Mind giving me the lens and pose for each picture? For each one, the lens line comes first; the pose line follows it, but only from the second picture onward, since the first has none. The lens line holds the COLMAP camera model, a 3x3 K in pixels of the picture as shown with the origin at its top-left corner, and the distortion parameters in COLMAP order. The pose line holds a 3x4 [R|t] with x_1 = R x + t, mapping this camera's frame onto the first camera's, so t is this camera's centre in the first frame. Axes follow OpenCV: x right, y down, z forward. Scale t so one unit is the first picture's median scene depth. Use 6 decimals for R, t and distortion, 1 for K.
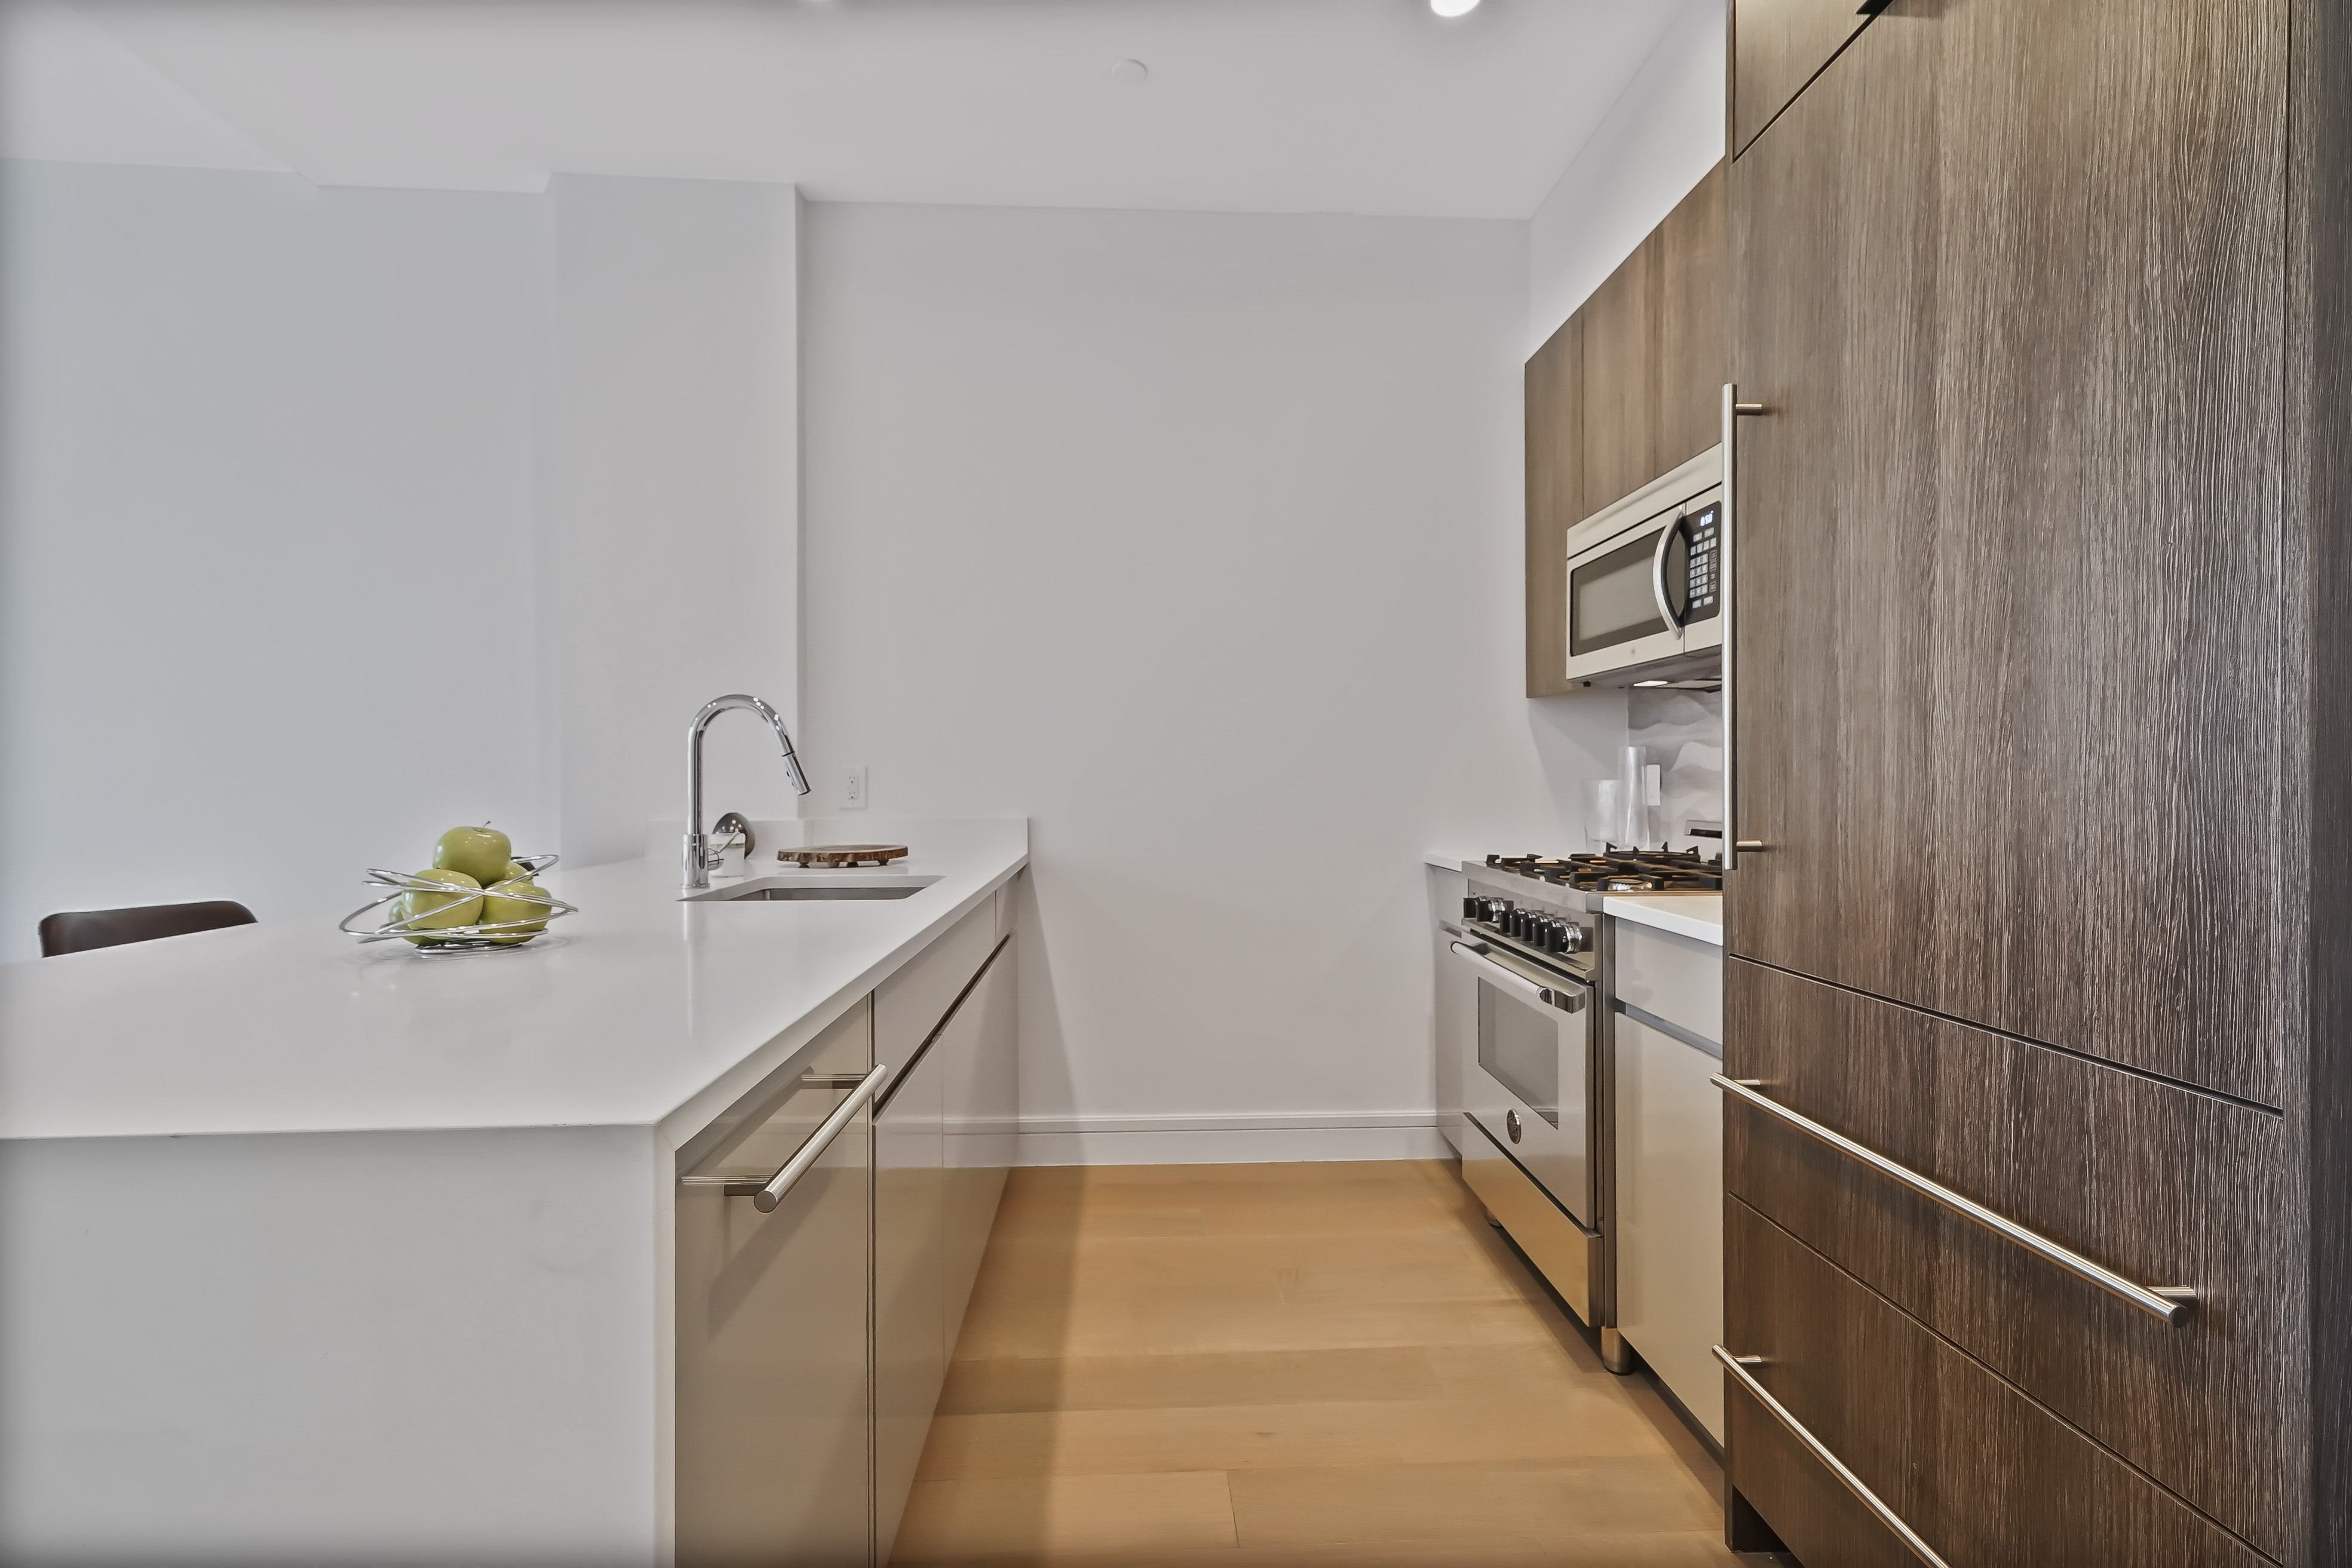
lens RADIAL K [[1085.2, 0, 1179.3], [0, 1085.2, 786.2], [0, 0, 1]] dist [0.012560, 0.002918]
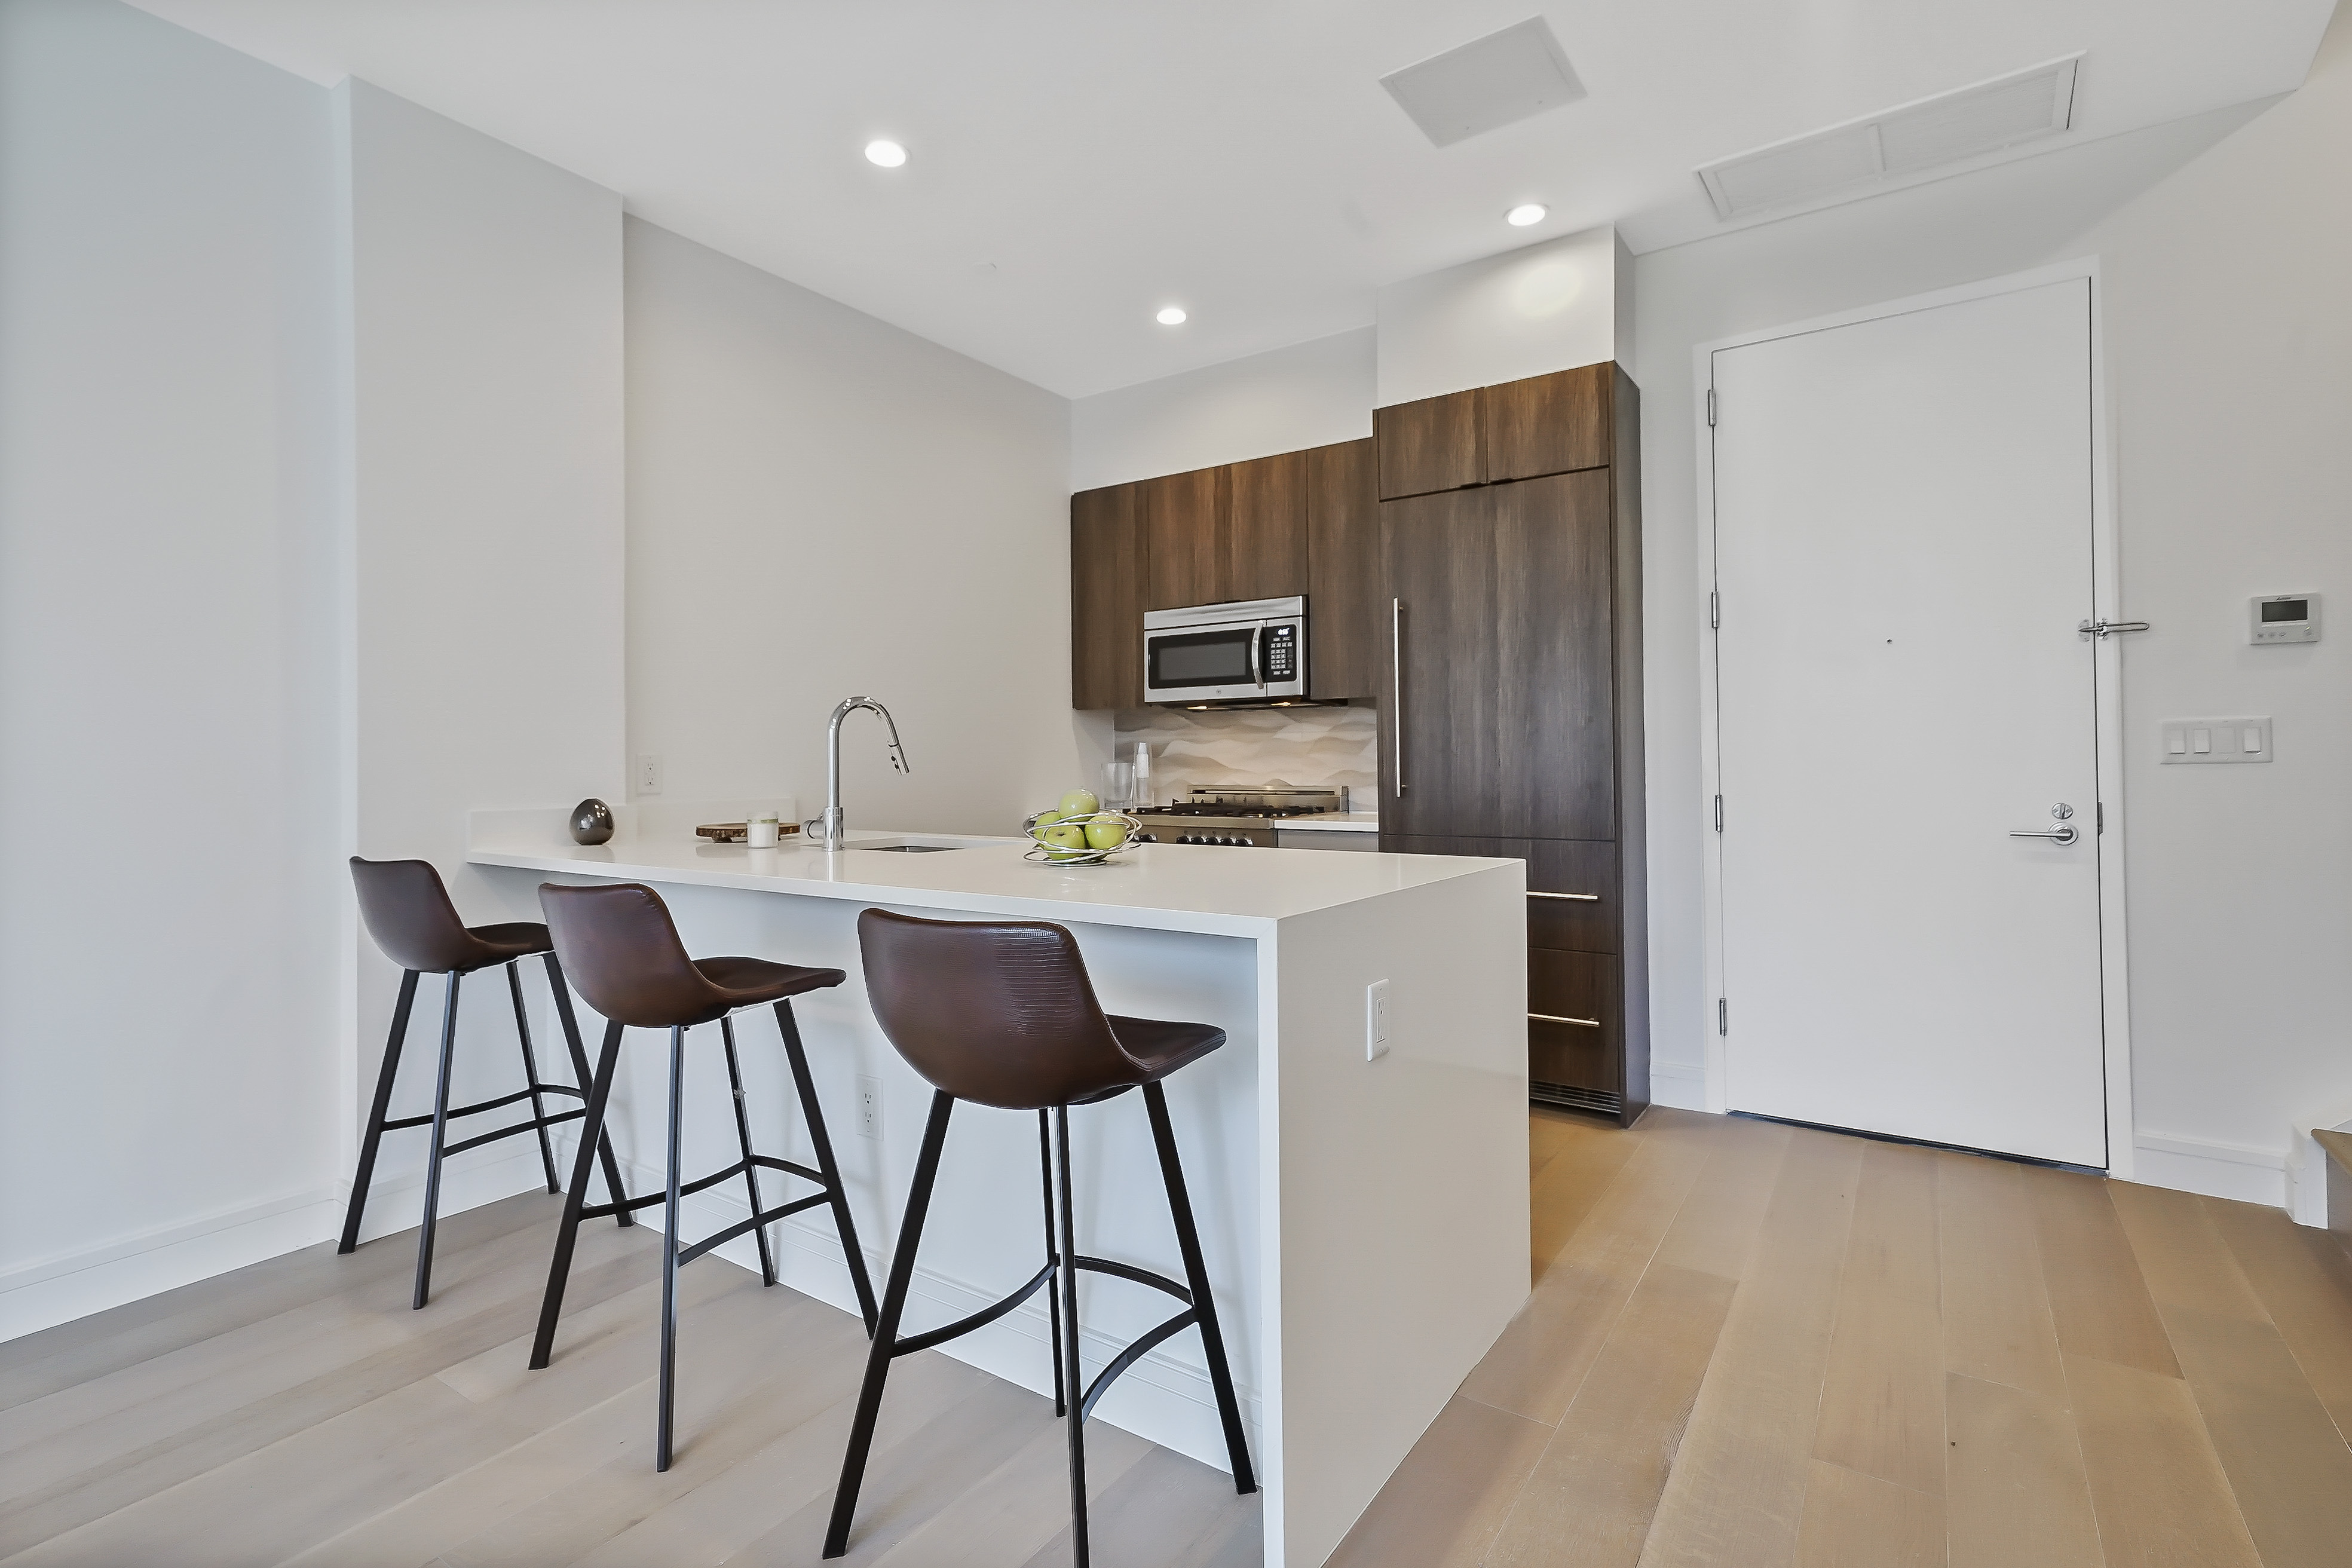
lens RADIAL K [[1085.3, 0, 1171.3], [0, 1085.3, 738.6], [0, 0, 1]] dist [0.012560, 0.002918]
pose [[0.617051, 0.014129, 0.786796, -1.193691], [0.011566, 0.999568, -0.027020, 0.004022], [-0.786838, 0.025773, 0.616621, -0.068847]]
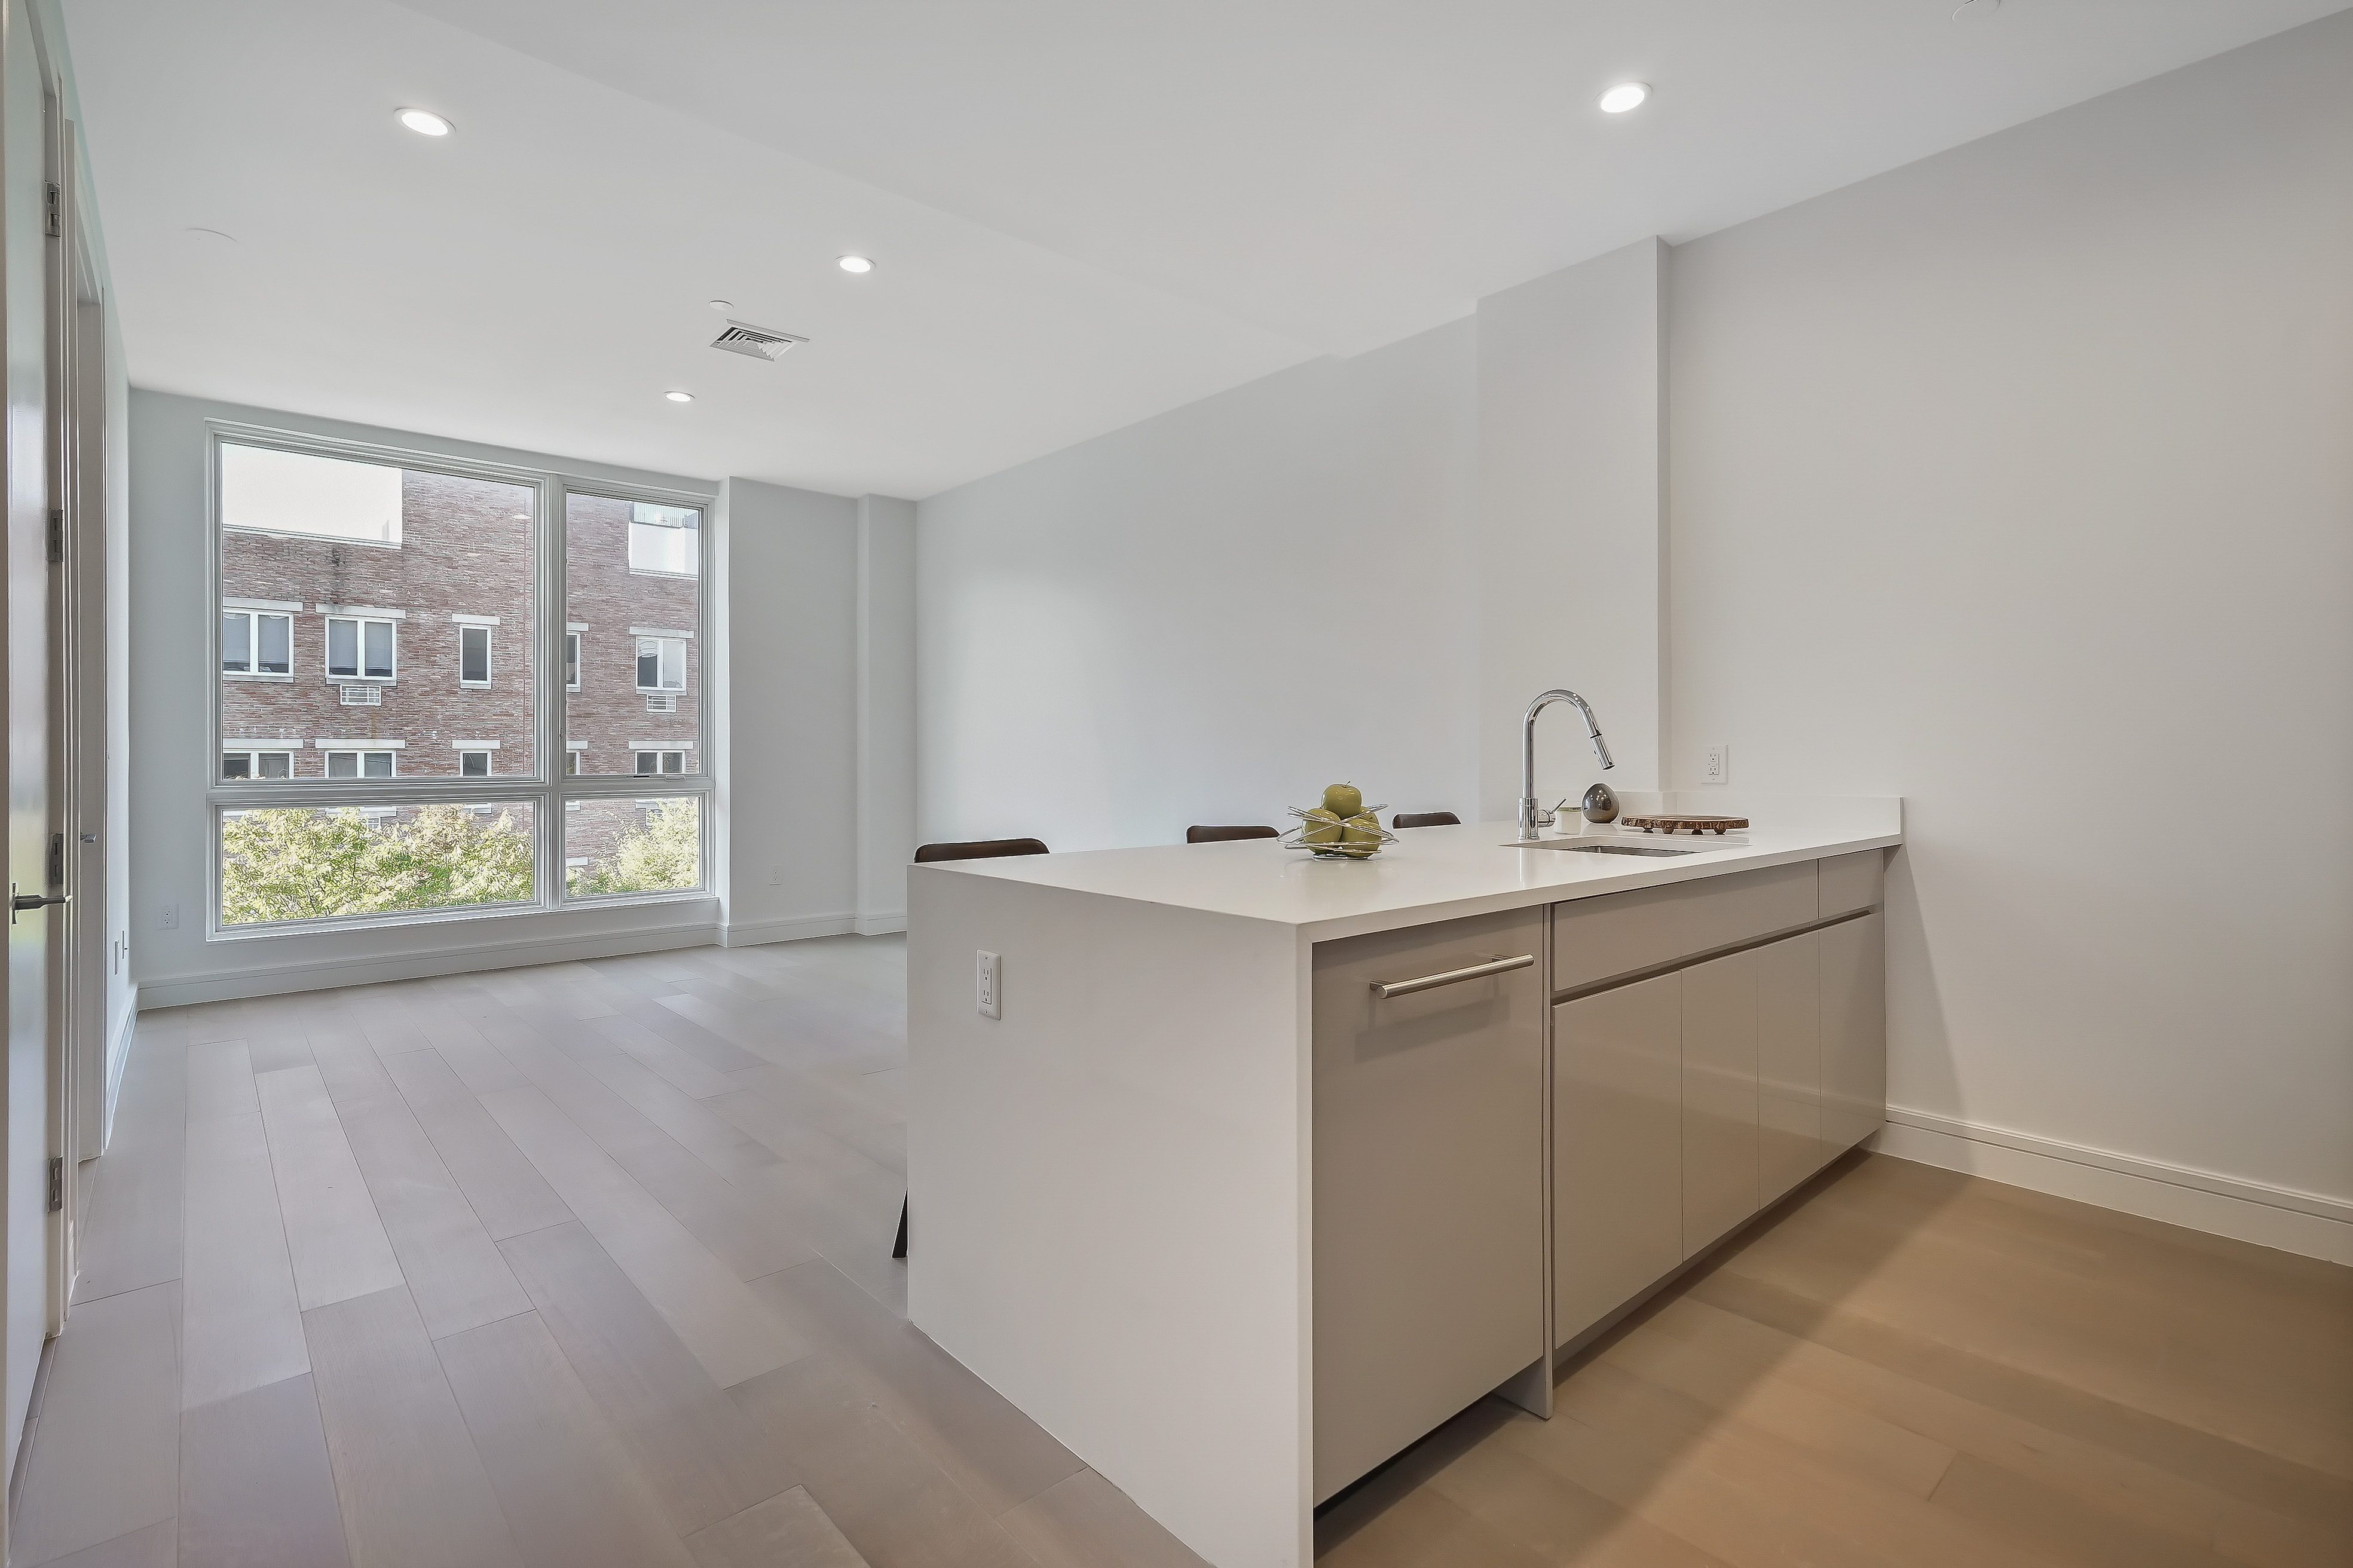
lens RADIAL K [[1085.7, 0, 1192.8], [0, 1085.7, 774.9], [0, 0, 1]] dist [0.012560, 0.002918]
pose [[0.635661, 0.015348, -0.771816, 0.283885], [-0.005036, 0.999864, 0.015735, -0.001433], [0.771952, -0.006115, 0.635652, -0.132676]]
